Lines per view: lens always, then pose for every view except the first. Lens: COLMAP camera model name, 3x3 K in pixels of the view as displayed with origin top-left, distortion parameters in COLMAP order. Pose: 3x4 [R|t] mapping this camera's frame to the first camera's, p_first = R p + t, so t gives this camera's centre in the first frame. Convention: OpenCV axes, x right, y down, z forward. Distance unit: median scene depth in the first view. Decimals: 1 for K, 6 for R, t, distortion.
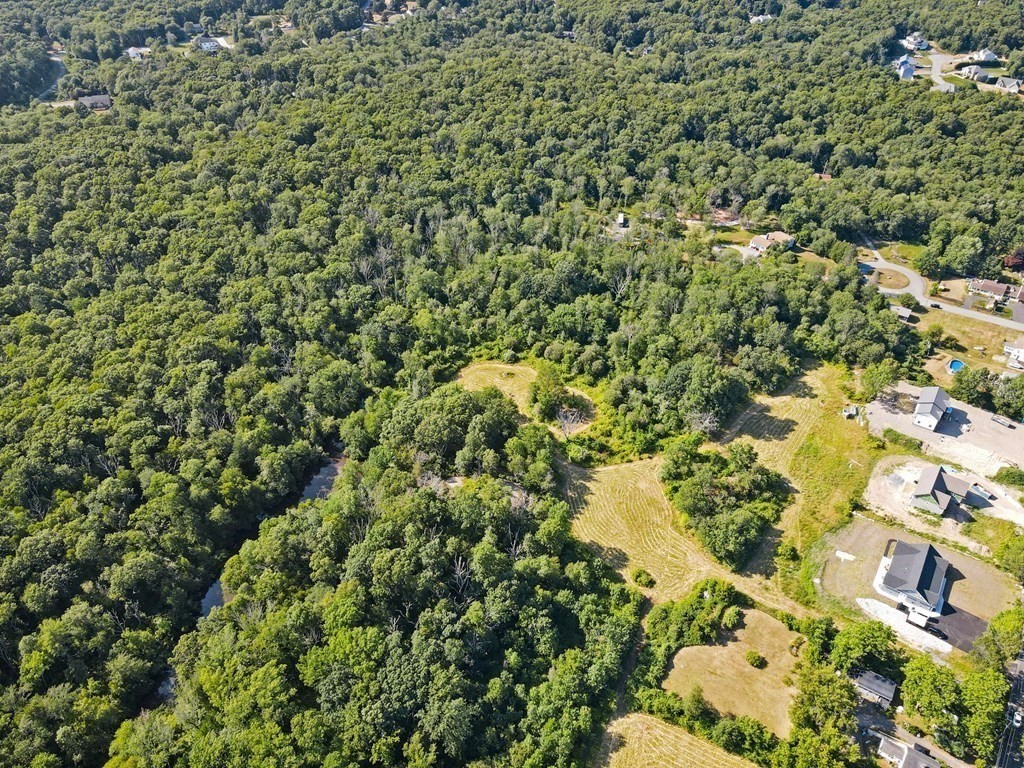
lens RADIAL K [[752.4, 0, 517.5], [0, 752.4, 383.4], [0, 0, 1]] dist [0.014281, 0.005708]
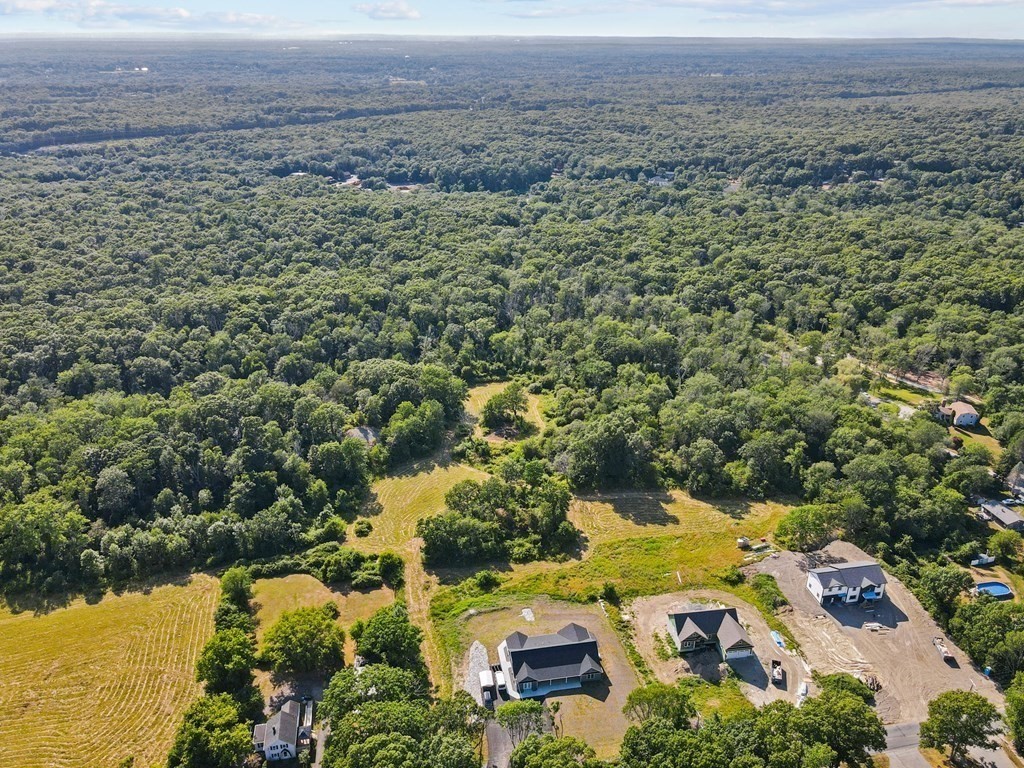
lens RADIAL K [[770.4, 0, 519.1], [0, 770.4, 381.1], [0, 0, 1]] dist [0.004739, 0.014100]
pose [[0.696938, 0.286005, -0.657631, 0.696333], [-0.446813, 0.890459, -0.086257, 0.059309], [0.560924, 0.353954, 0.748386, 0.207451]]
